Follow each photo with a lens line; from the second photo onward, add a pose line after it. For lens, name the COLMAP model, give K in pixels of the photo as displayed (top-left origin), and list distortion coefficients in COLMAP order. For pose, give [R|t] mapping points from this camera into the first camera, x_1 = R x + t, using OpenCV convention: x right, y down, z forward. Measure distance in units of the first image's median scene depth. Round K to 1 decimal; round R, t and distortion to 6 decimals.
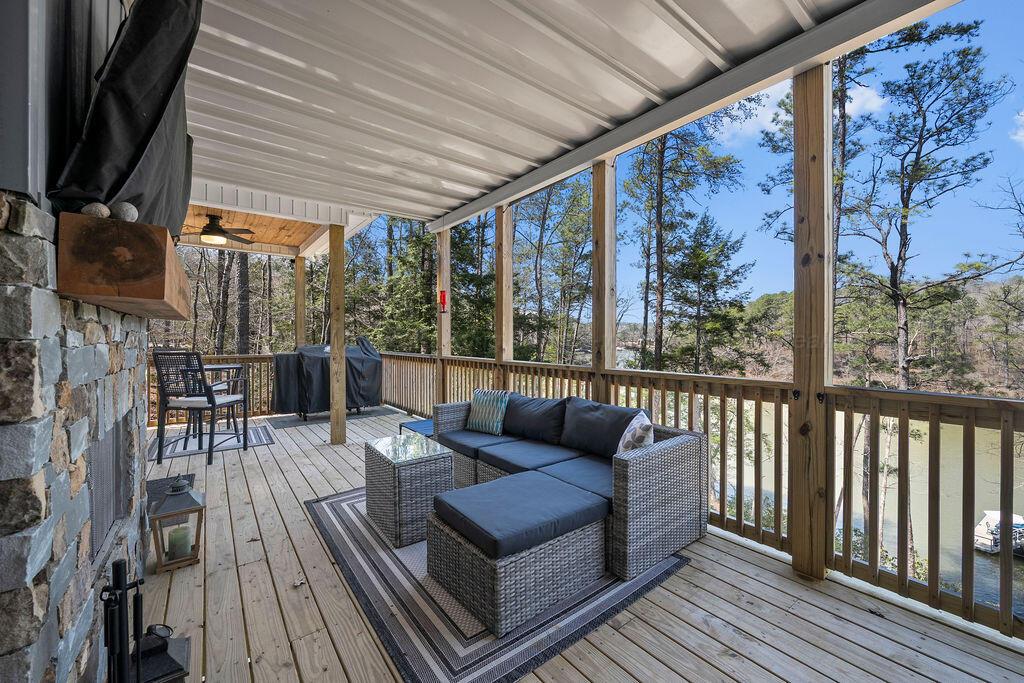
lens RADIAL K [[411.4, 0, 512.0], [0, 411.4, 341.5], [0, 0, 1]] dist [-0.001324, -0.000234]
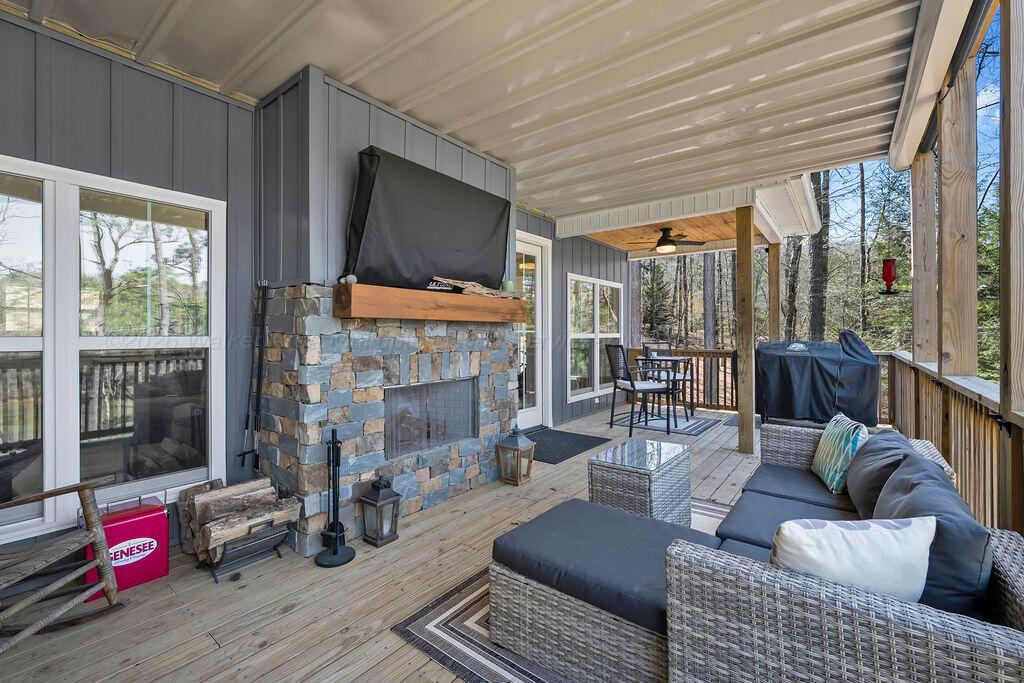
lens RADIAL K [[426.2, 0, 512.0], [0, 426.2, 341.5], [0, 0, 1]] dist [0.000207, -0.000057]
pose [[0.252310, 0.014100, -0.967544, 0.357467], [-0.002015, 0.999899, 0.014046, -0.003576], [0.967644, -0.001594, 0.252313, 0.295177]]
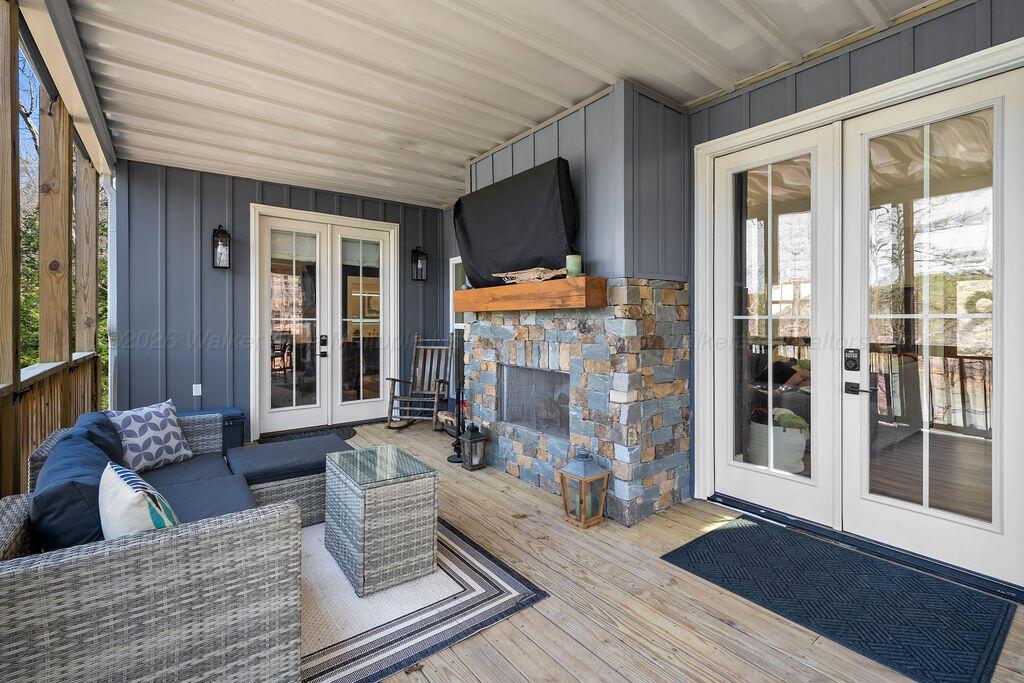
lens RADIAL K [[472.0, 0, 517.6], [0, 472.0, 324.2], [0, 0, 1]] dist [-0.003672, -0.000035]
pose [[-0.999989, -0.004641, 0.001096, -0.315146], [-0.004634, 0.999971, 0.006116, -0.008289], [-0.001124, 0.006111, -0.999981, 1.157481]]
